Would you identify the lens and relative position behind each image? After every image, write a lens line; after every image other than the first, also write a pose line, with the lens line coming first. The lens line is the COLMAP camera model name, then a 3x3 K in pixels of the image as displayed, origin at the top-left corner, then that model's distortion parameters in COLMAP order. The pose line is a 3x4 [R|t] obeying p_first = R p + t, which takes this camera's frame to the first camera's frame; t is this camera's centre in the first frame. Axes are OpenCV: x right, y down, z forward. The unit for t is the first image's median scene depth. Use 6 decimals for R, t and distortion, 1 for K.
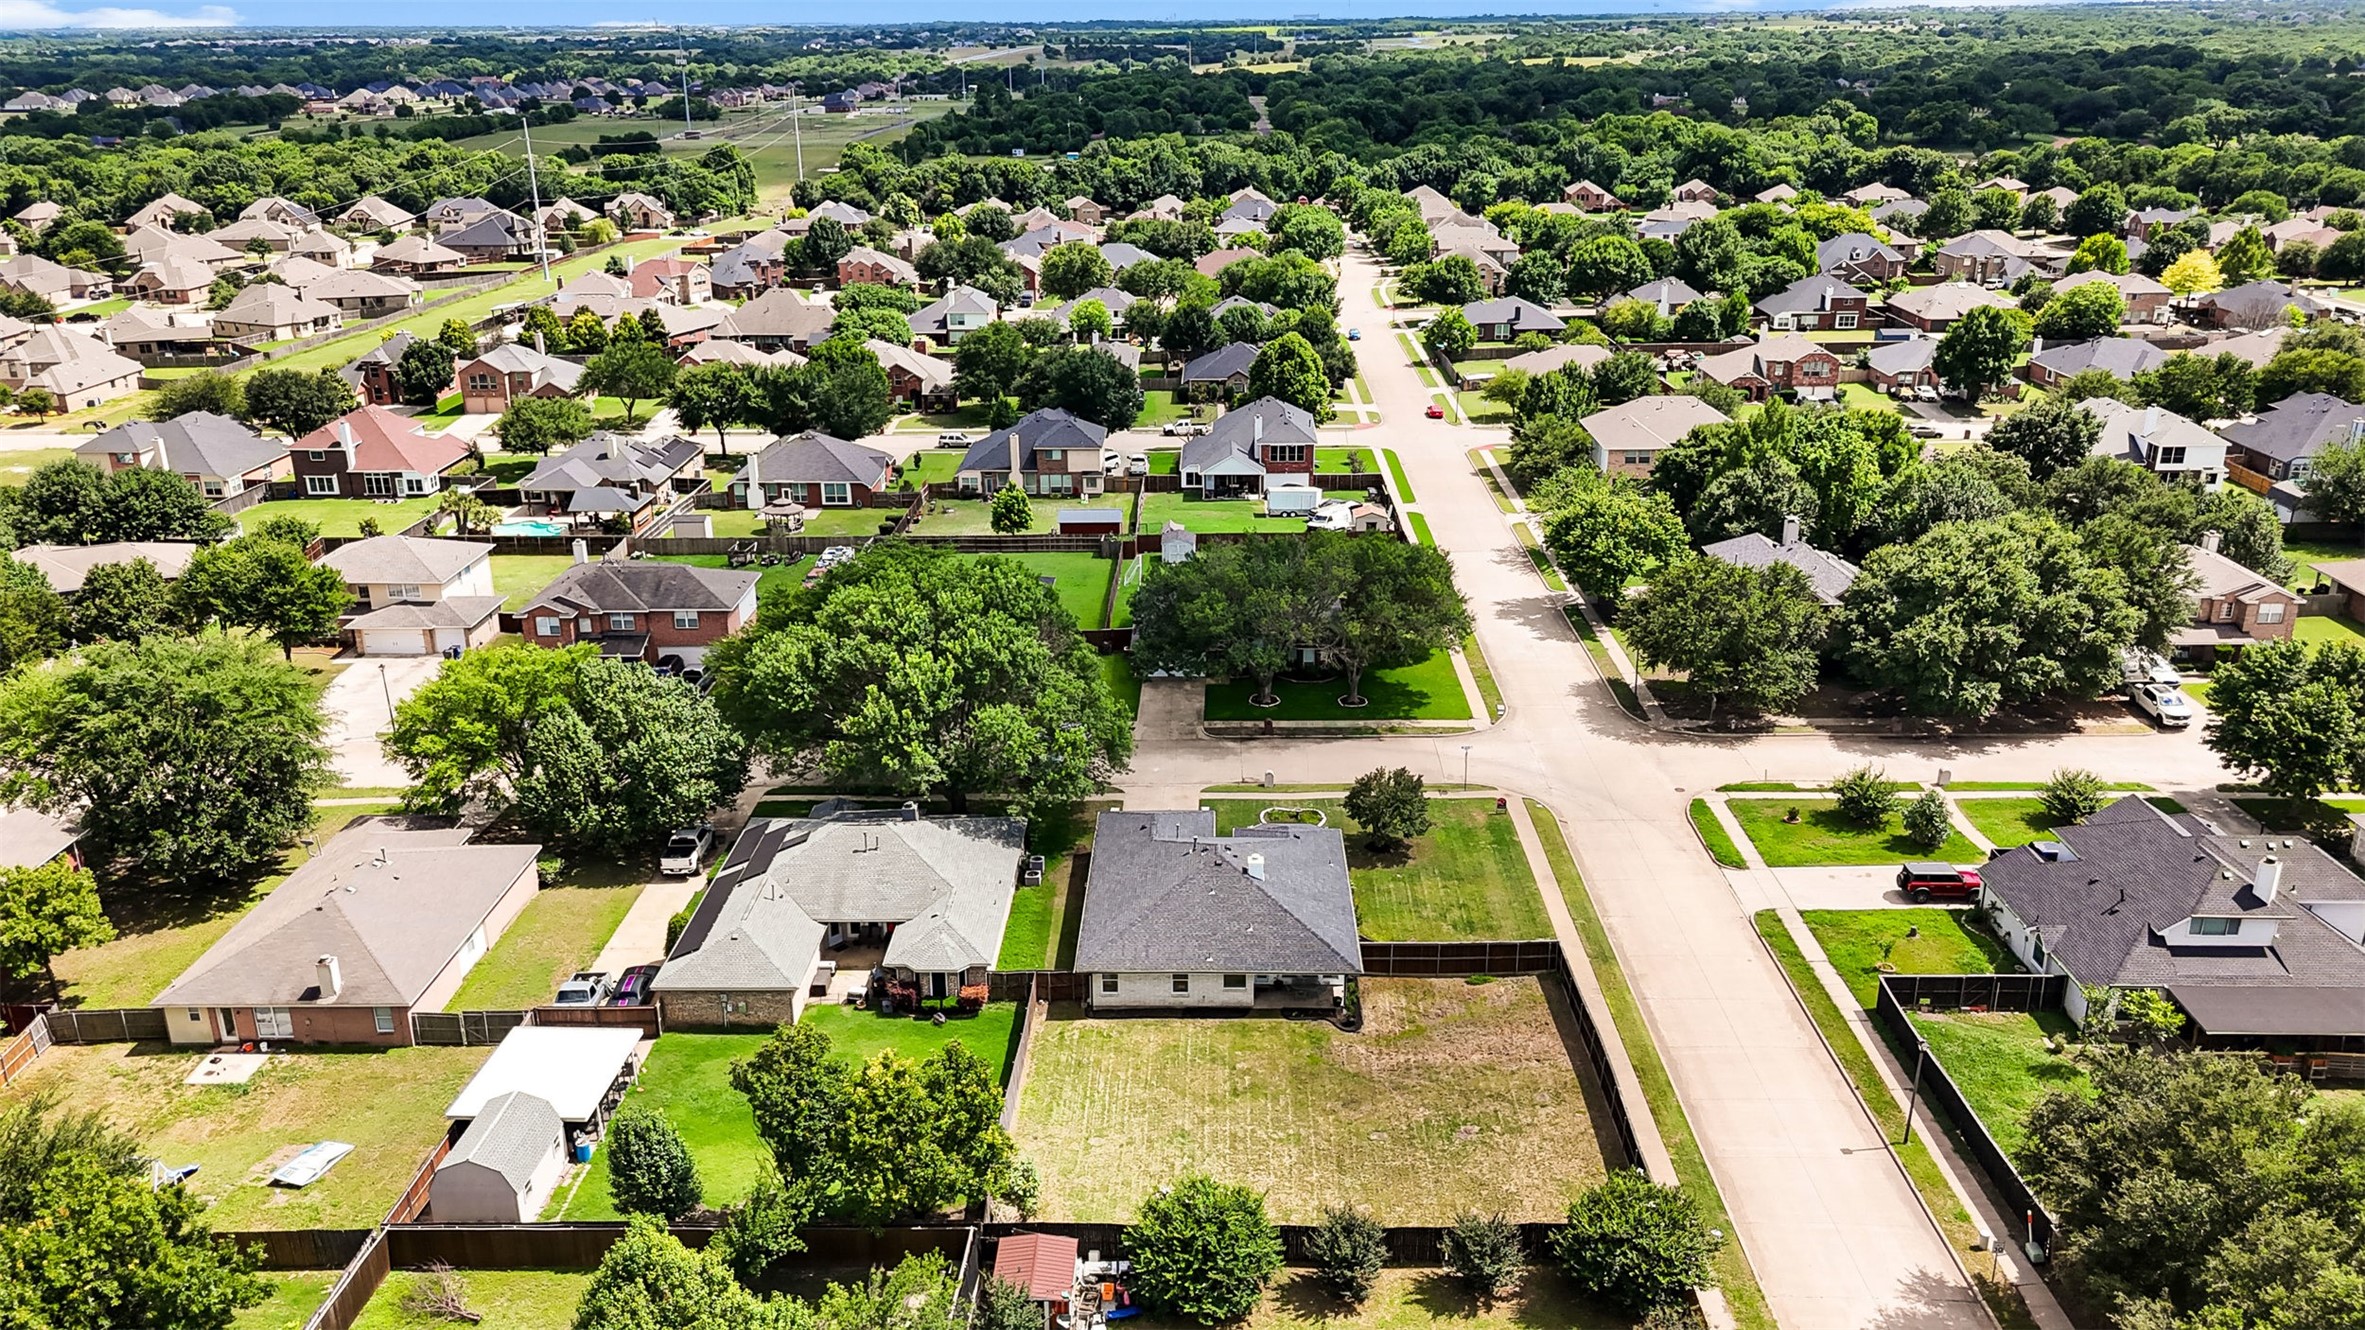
lens RADIAL K [[1760.5, 0, 1182.5], [0, 1760.5, 665.0], [0, 0, 1]] dist [0.111841, -0.166296]
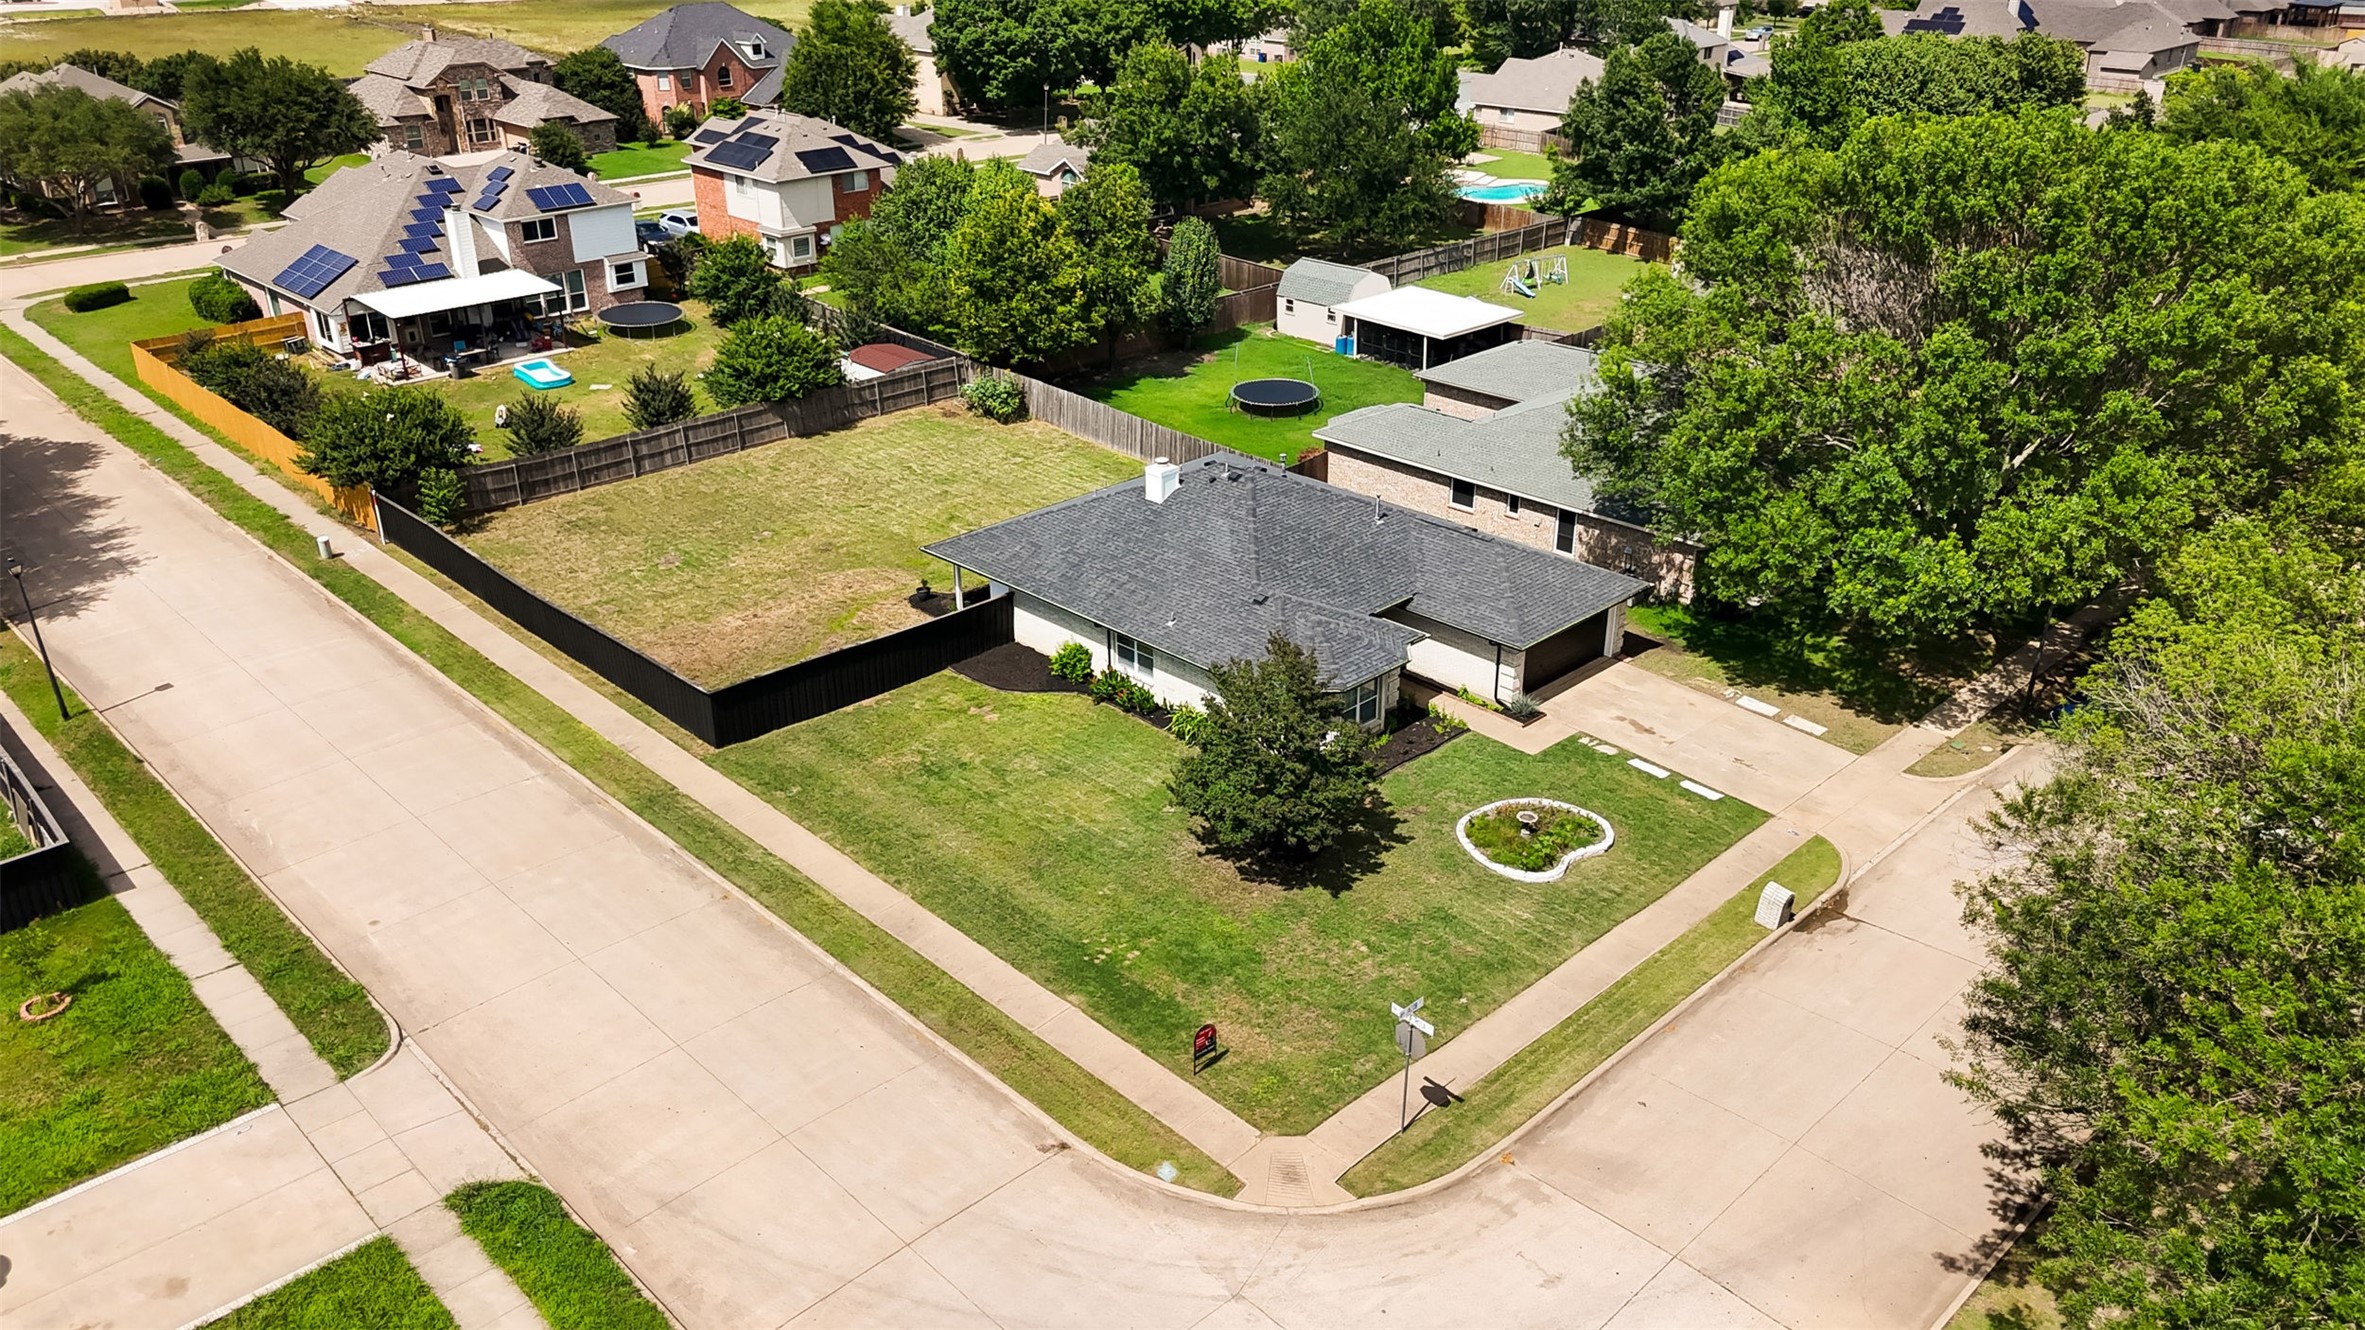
lens RADIAL K [[1760.5, 0, 1182.5], [0, 1760.5, 665.0], [0, 0, 1]] dist [0.111841, -0.166296]
pose [[-0.701866, 0.315162, -0.638793, 0.419509], [-0.231814, 0.746911, 0.623207, -0.206802], [0.673533, 0.585488, -0.451172, 1.232091]]
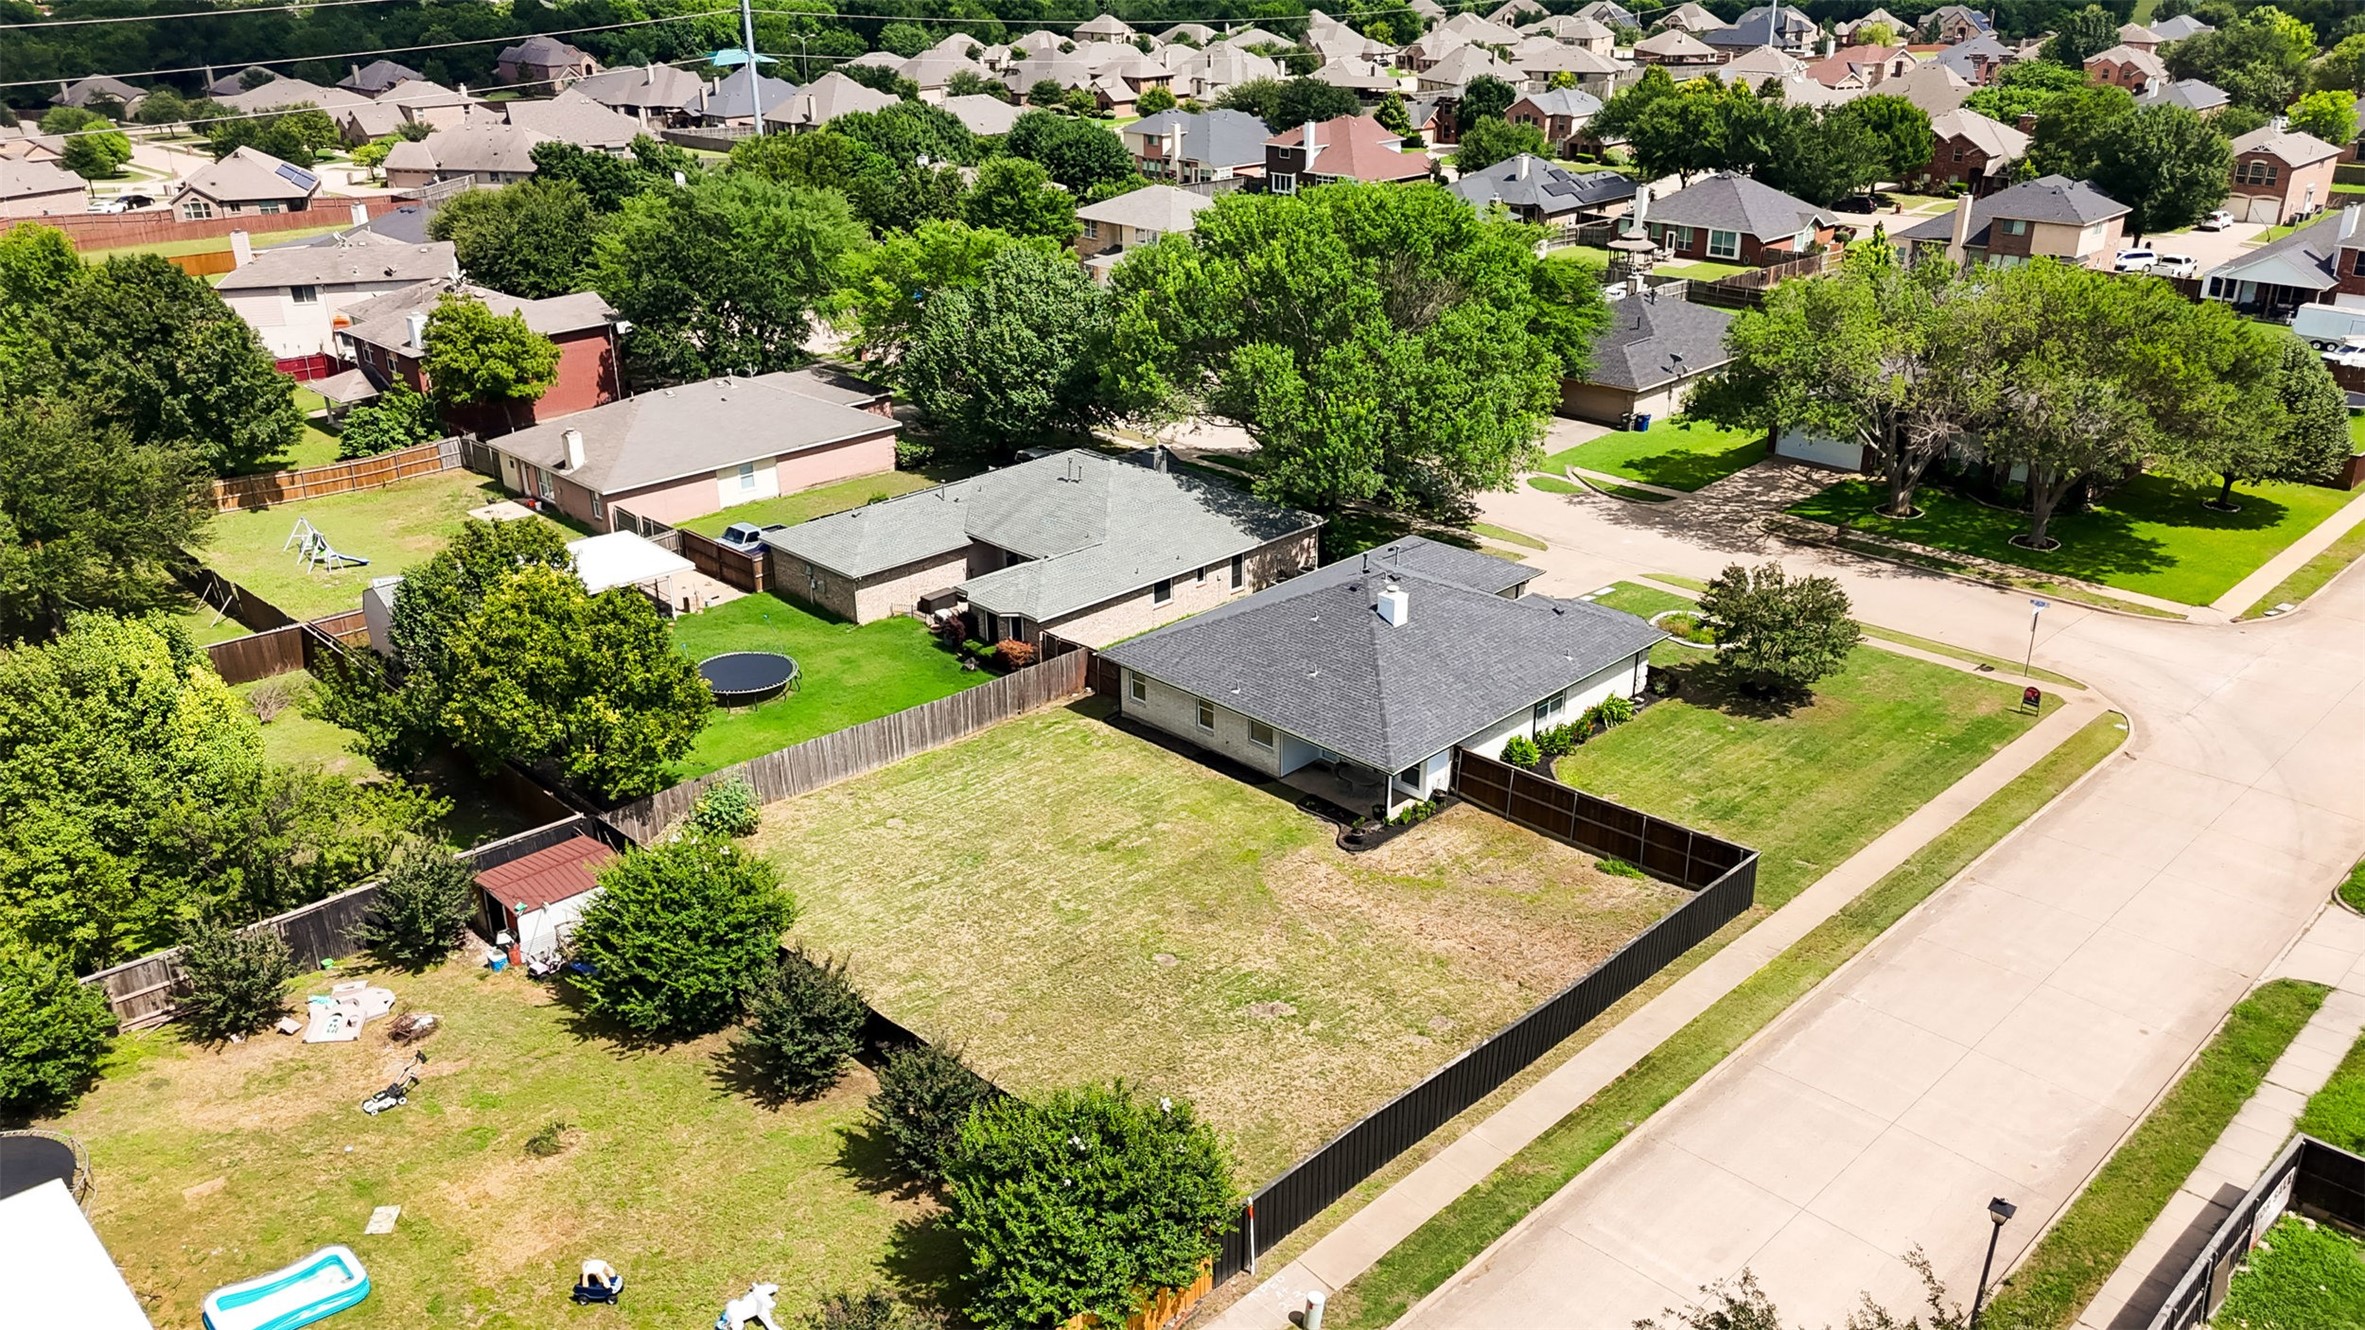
lens RADIAL K [[1767.9, 0, 1182.5], [0, 1767.9, 665.0], [0, 0, 1]] dist [0.030588, 0.002269]
pose [[0.714360, 0.273613, -0.644070, 0.396418], [-0.233740, 0.960826, 0.148929, 0.051457], [0.659588, 0.044156, 0.750329, 0.411273]]
